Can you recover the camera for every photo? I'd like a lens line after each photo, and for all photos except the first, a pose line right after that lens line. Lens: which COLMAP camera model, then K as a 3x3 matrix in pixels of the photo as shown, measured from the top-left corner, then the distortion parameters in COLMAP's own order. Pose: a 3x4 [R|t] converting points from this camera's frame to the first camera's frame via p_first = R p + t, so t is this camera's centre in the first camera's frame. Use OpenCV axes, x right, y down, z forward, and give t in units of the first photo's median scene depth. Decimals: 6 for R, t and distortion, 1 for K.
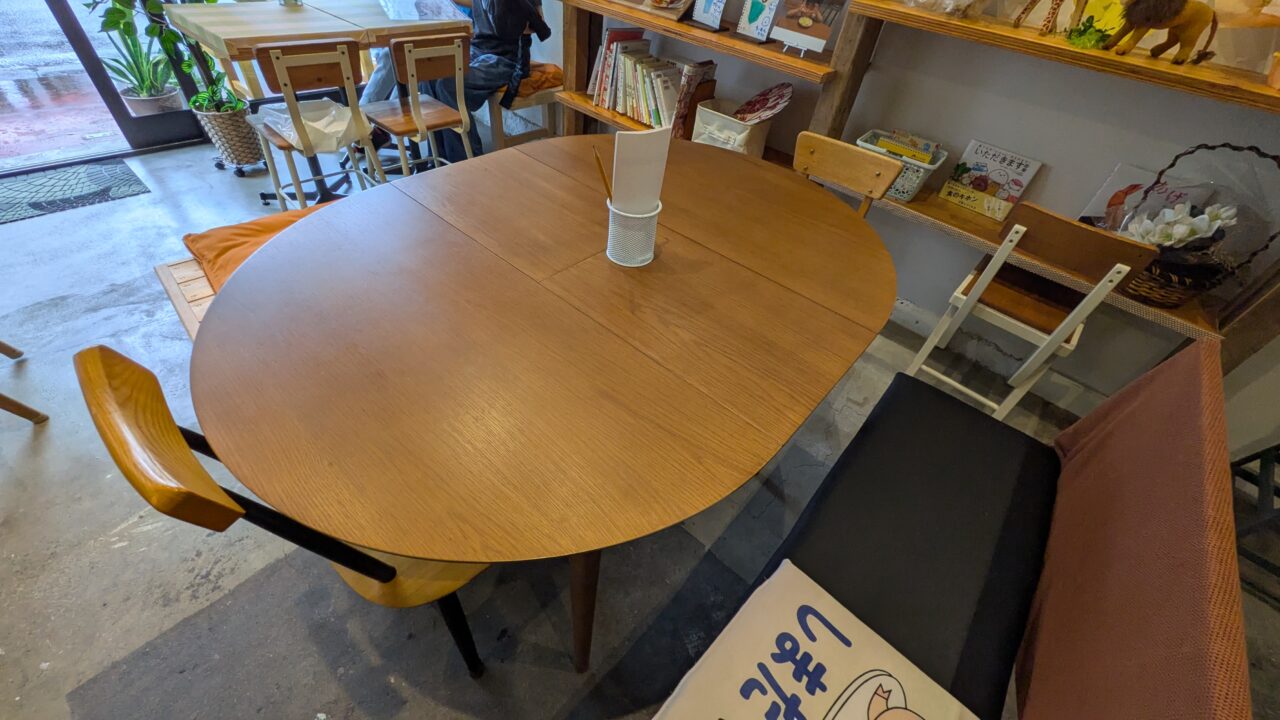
lens RADIAL K [[502.9, 0, 640.0], [0, 502.9, 360.0], [0, 0, 1]] dist [-0.000198, -0.000022]
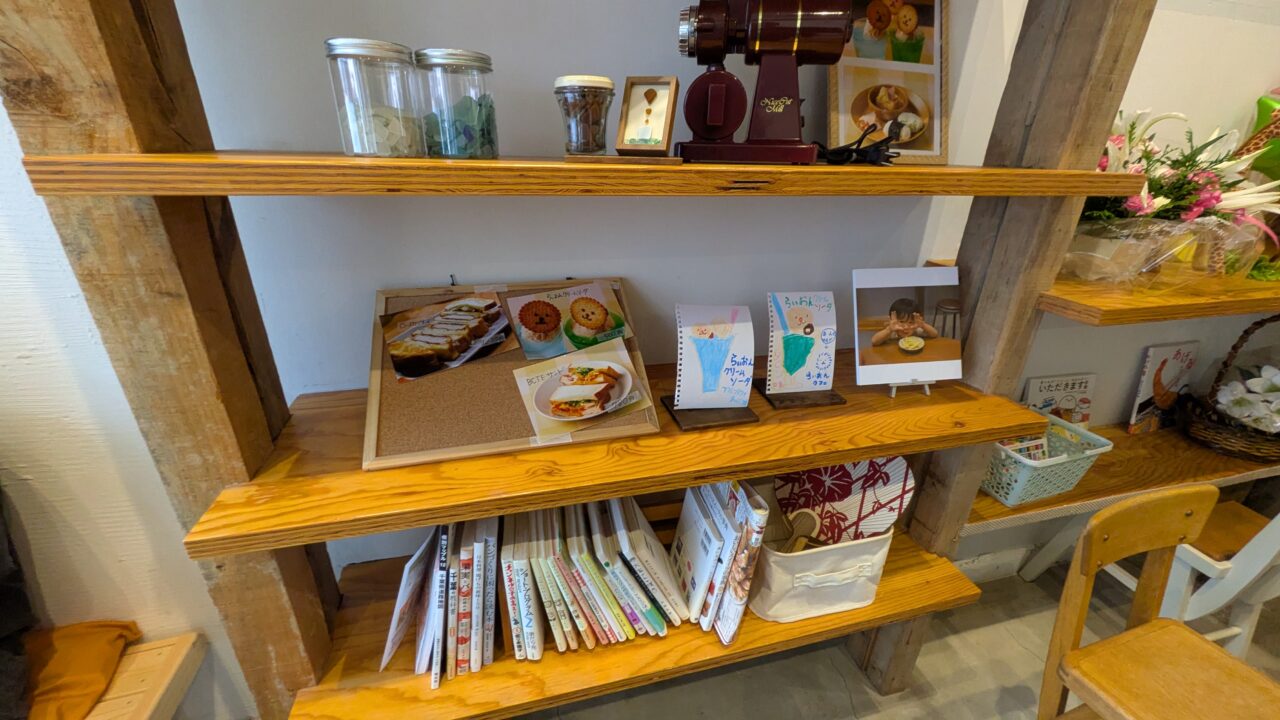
lens RADIAL K [[502.9, 0, 640.0], [0, 502.9, 360.0], [0, 0, 1]] dist [-0.000198, -0.000022]
pose [[0.554016, -0.412948, 0.722869, -0.228963], [0.601349, 0.798974, -0.004457, -0.807825], [-0.575713, 0.437166, 0.690971, 0.776213]]
